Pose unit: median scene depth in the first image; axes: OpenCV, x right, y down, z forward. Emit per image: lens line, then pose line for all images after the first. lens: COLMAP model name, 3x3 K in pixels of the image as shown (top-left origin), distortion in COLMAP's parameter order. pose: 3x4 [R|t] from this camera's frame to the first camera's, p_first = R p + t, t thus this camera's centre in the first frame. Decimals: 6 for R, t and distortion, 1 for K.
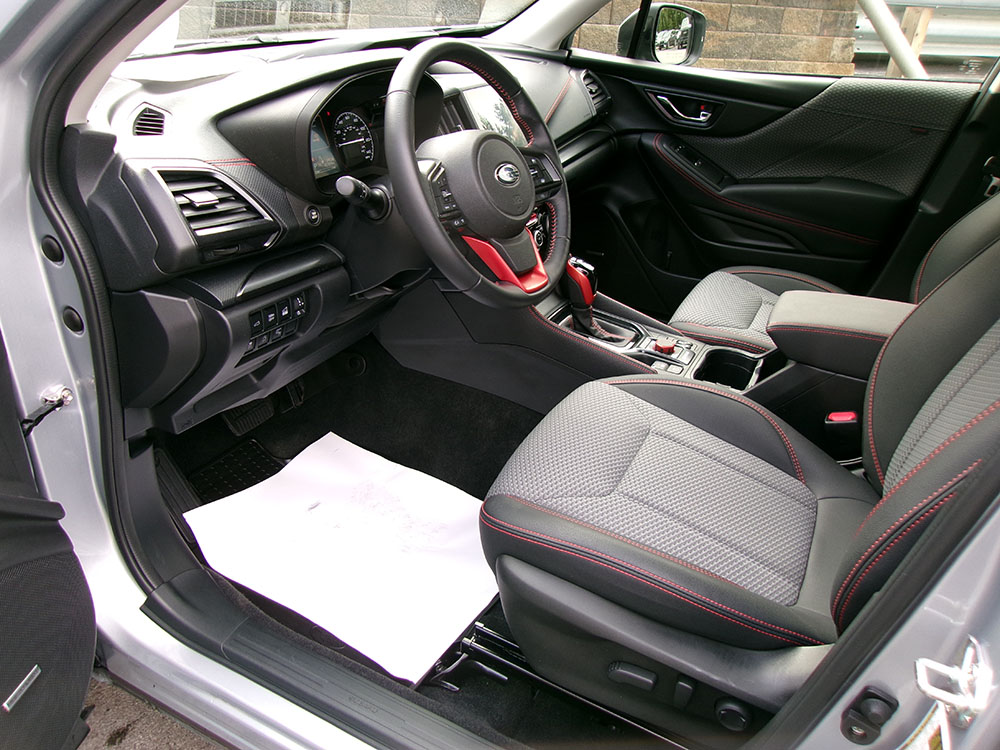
lens RADIAL K [[773.9, 0, 501.2], [0, 773.9, 373.1], [0, 0, 1]] dist [-0.018087, 0.041174]
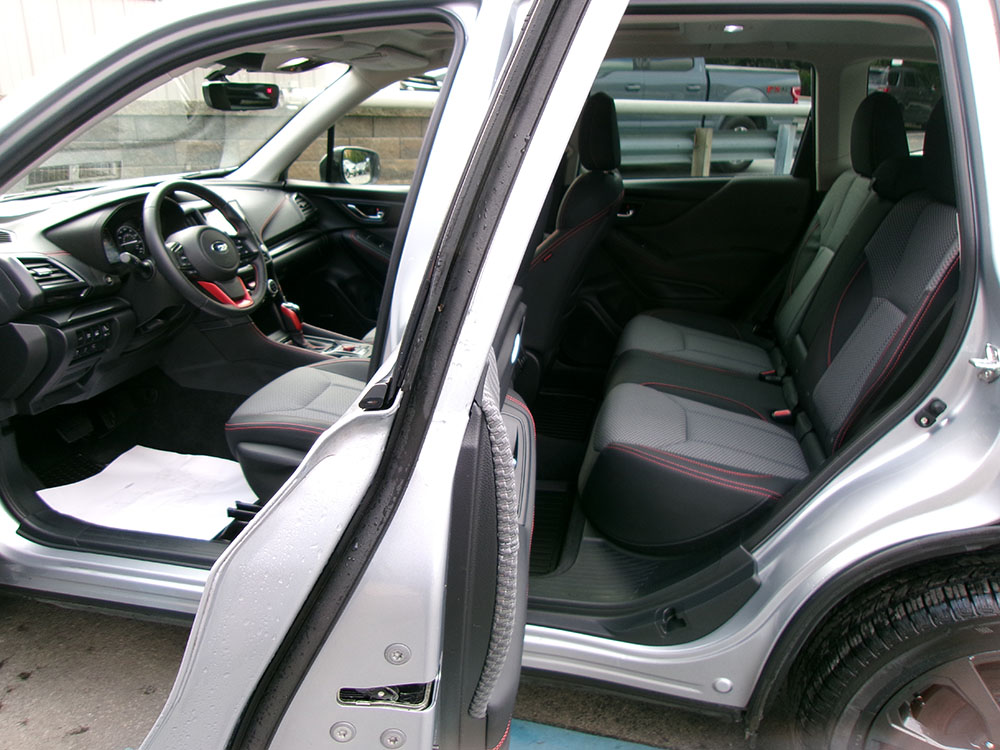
lens RADIAL K [[773.9, 0, 501.4], [0, 773.9, 374.0], [0, 0, 1]] dist [-0.018087, 0.041174]
pose [[0.964402, -0.133885, 0.228042, 0.184419], [0.166227, 0.977610, -0.129024, 0.367514], [-0.205662, 0.162338, 0.965065, -0.821155]]
